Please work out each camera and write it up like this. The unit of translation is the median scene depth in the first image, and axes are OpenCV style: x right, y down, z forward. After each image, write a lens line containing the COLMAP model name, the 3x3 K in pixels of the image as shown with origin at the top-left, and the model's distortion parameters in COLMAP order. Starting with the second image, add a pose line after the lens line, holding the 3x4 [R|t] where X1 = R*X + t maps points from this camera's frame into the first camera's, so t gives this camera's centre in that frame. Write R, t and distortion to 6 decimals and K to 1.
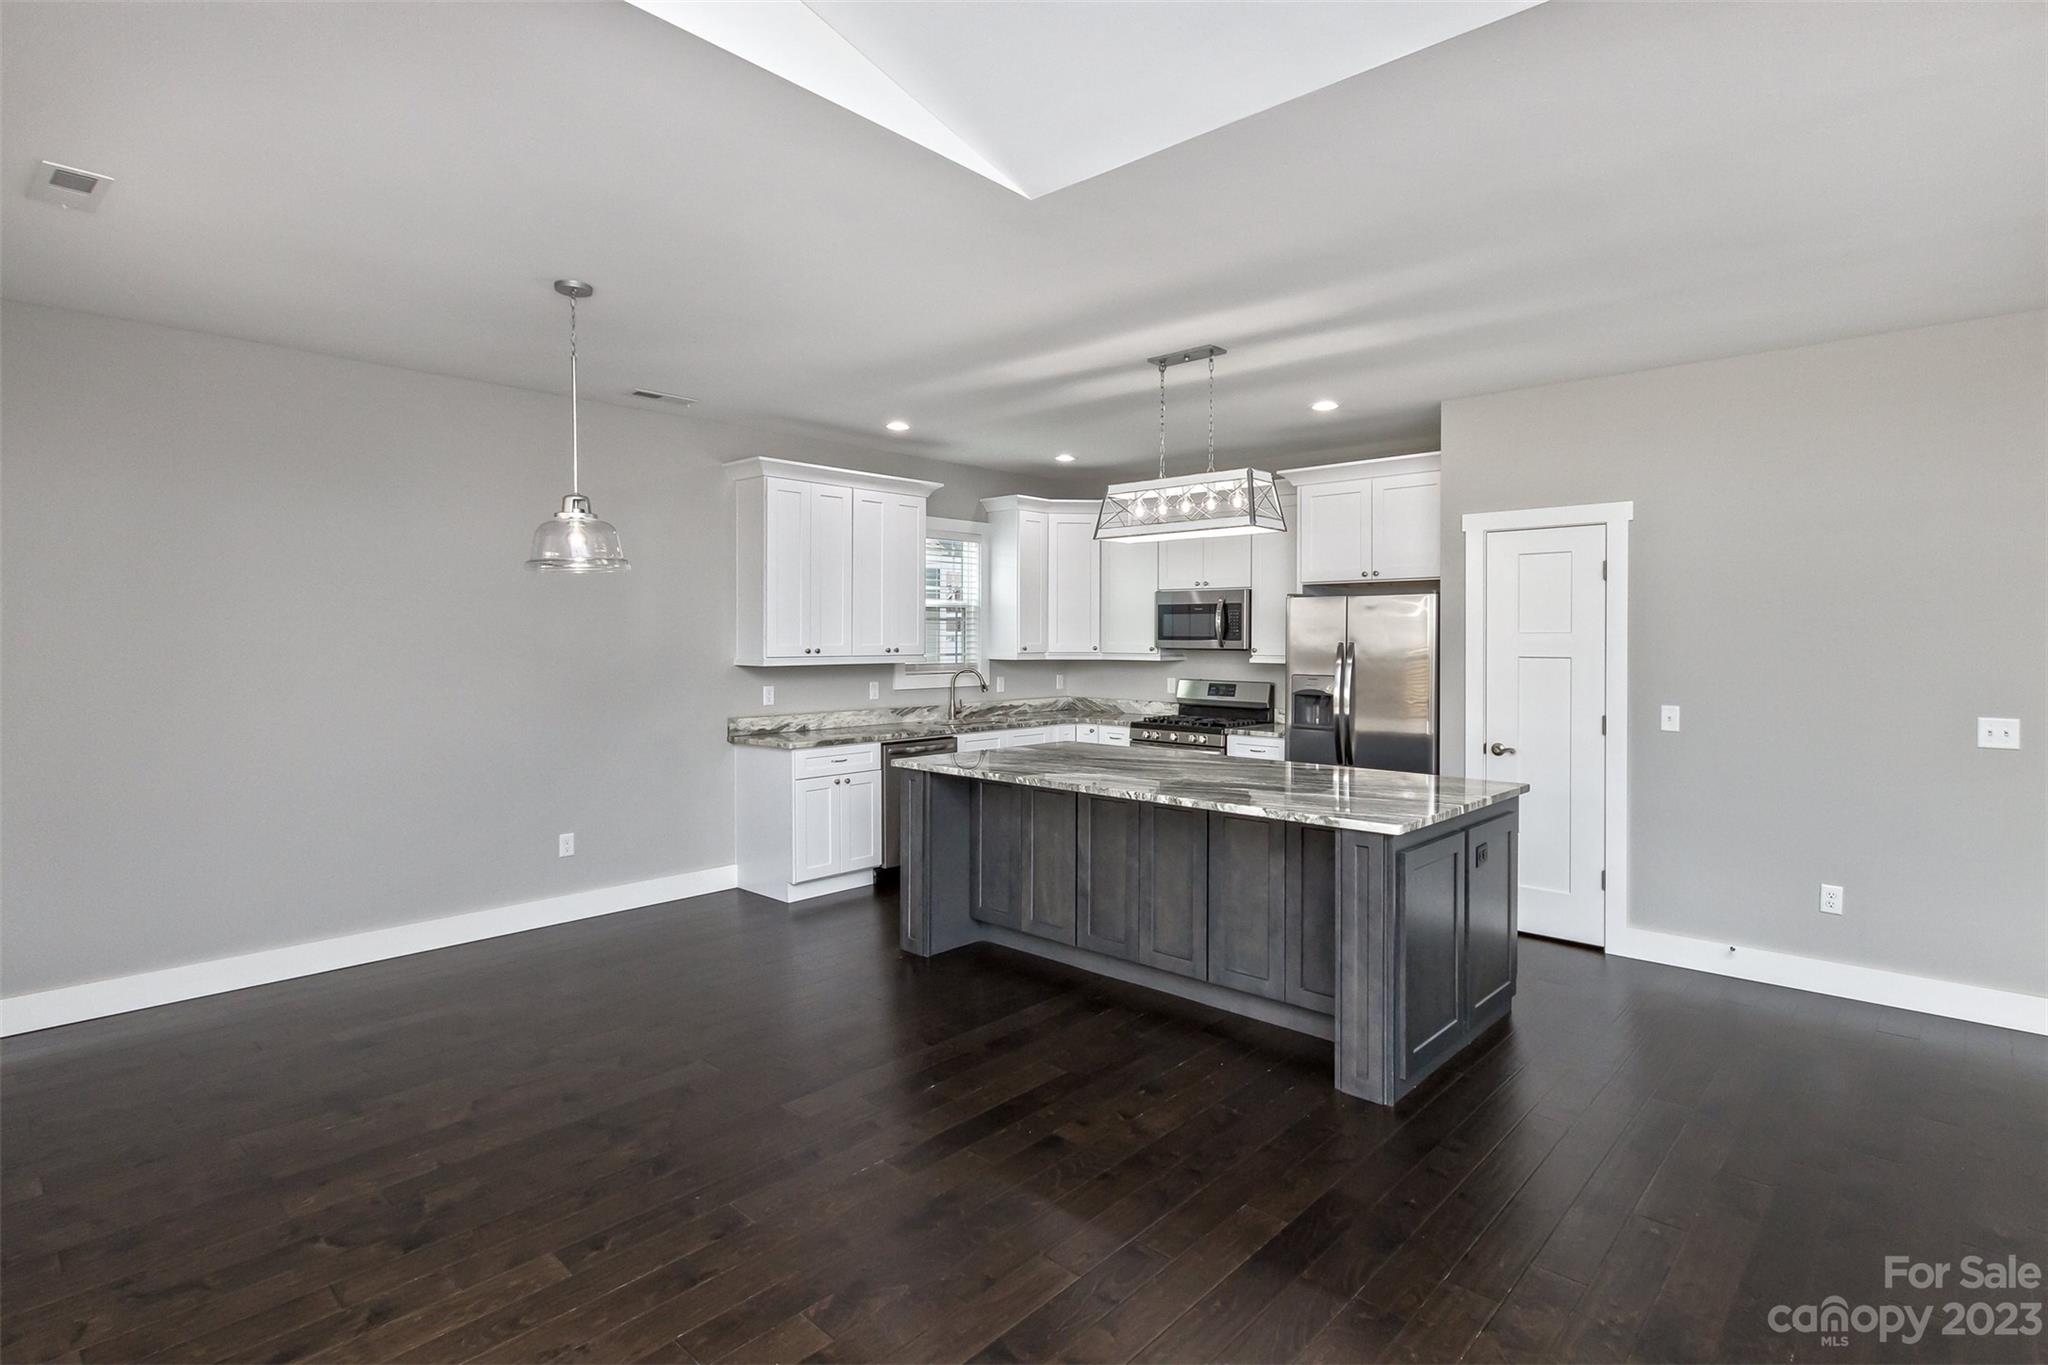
lens RADIAL K [[1016.7, 0, 1057.4], [0, 1016.7, 653.6], [0, 0, 1]] dist [-0.001724, -0.000121]
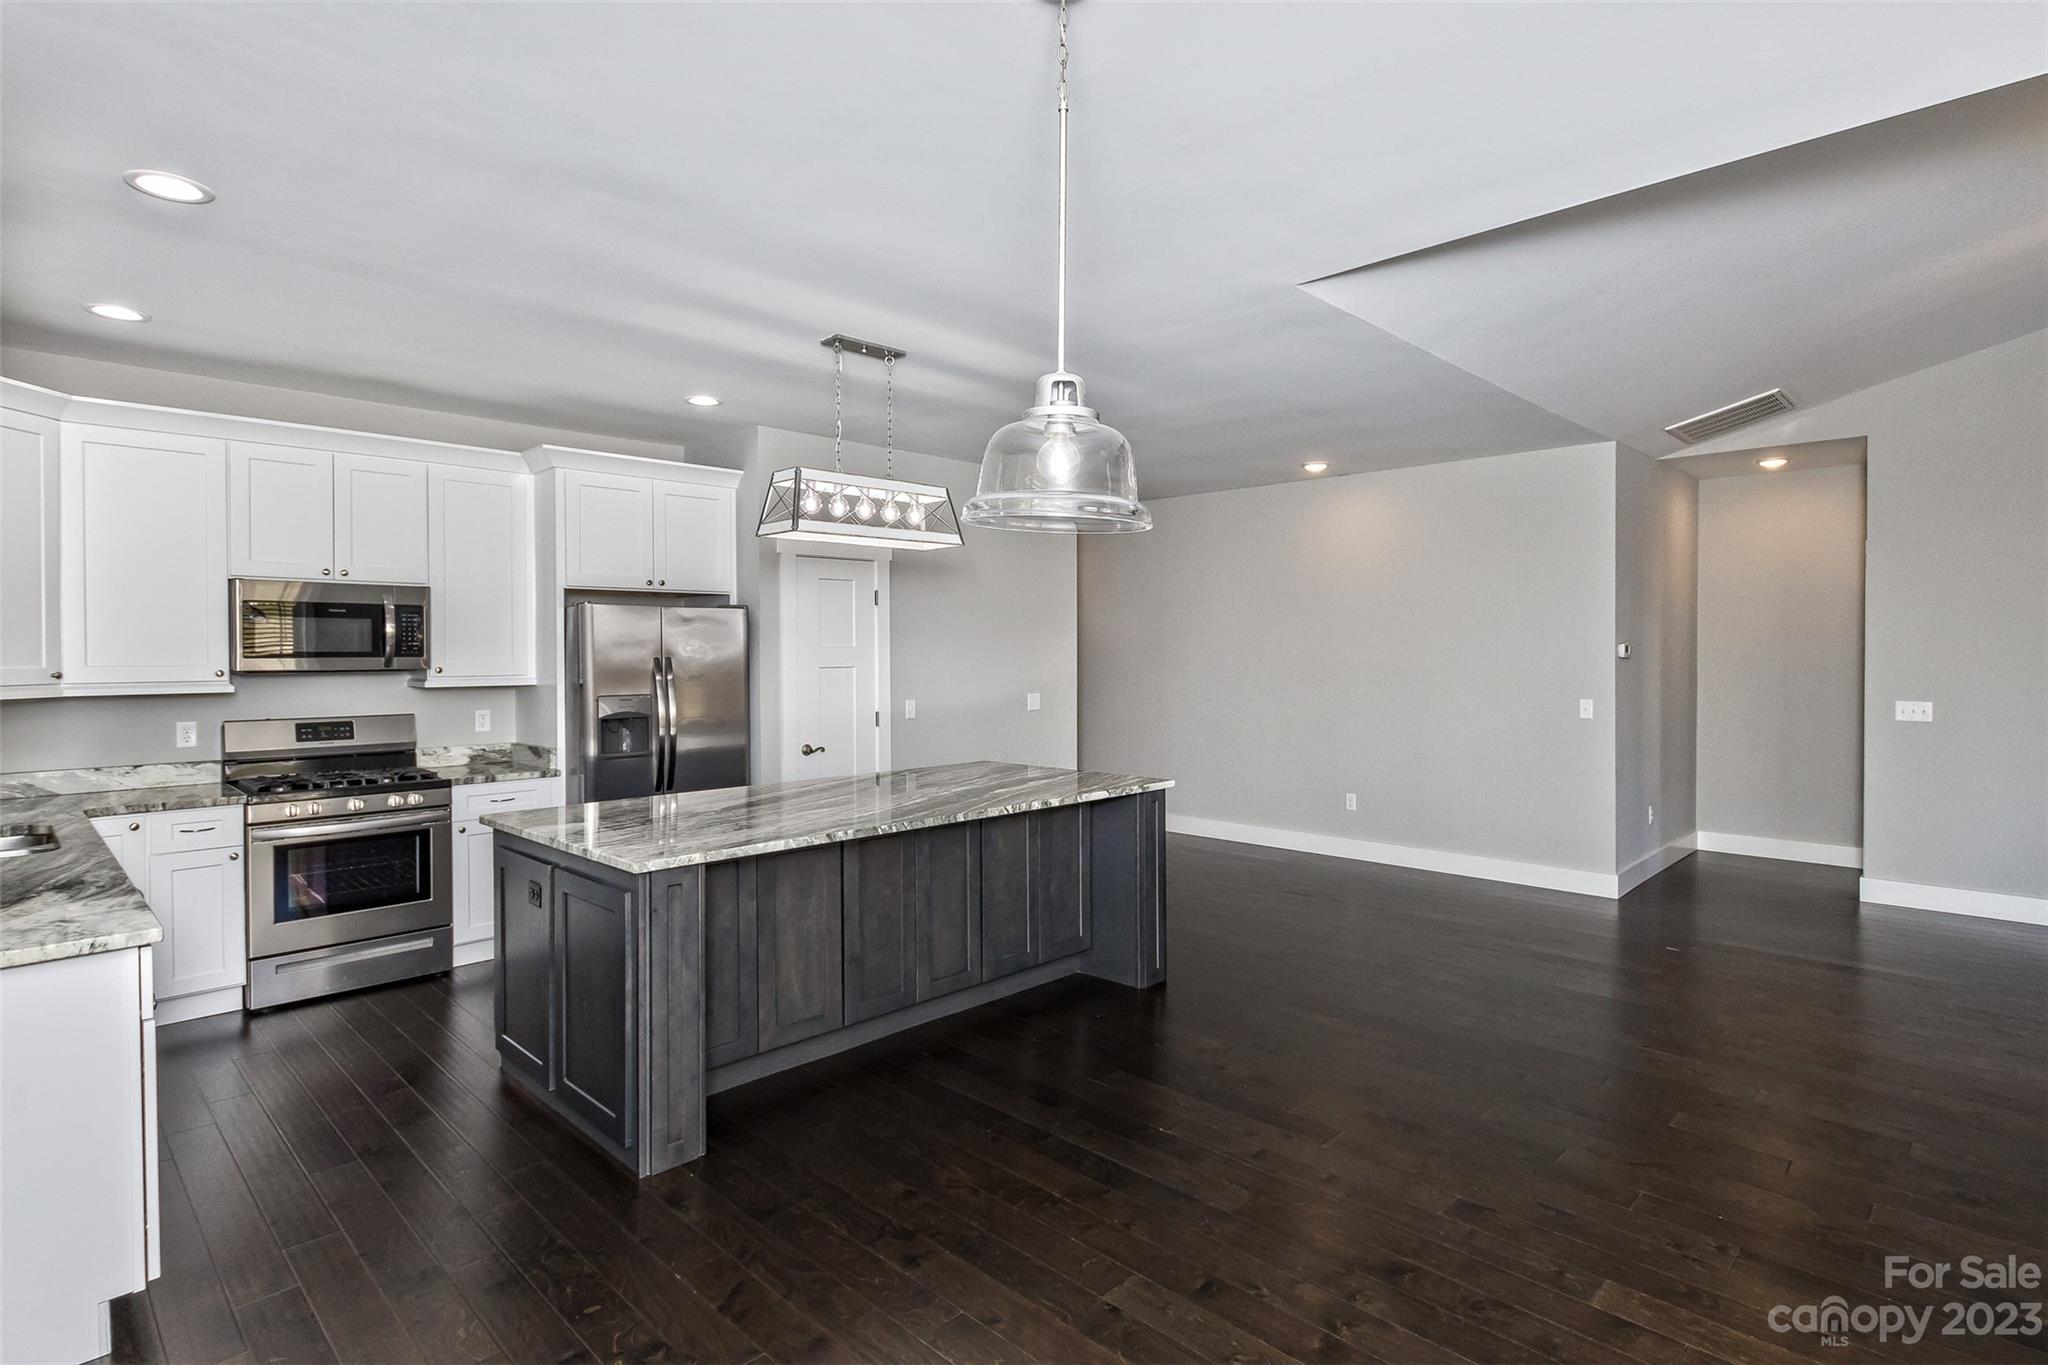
lens RADIAL K [[1016.7, 0, 1057.4], [0, 1016.7, 653.6], [0, 0, 1]] dist [-0.001724, -0.000121]
pose [[0.030321, -0.005466, 0.999525, -0.590357], [0.021187, 0.999764, 0.004825, -0.010415], [-0.999316, 0.021030, 0.030430, 0.590809]]
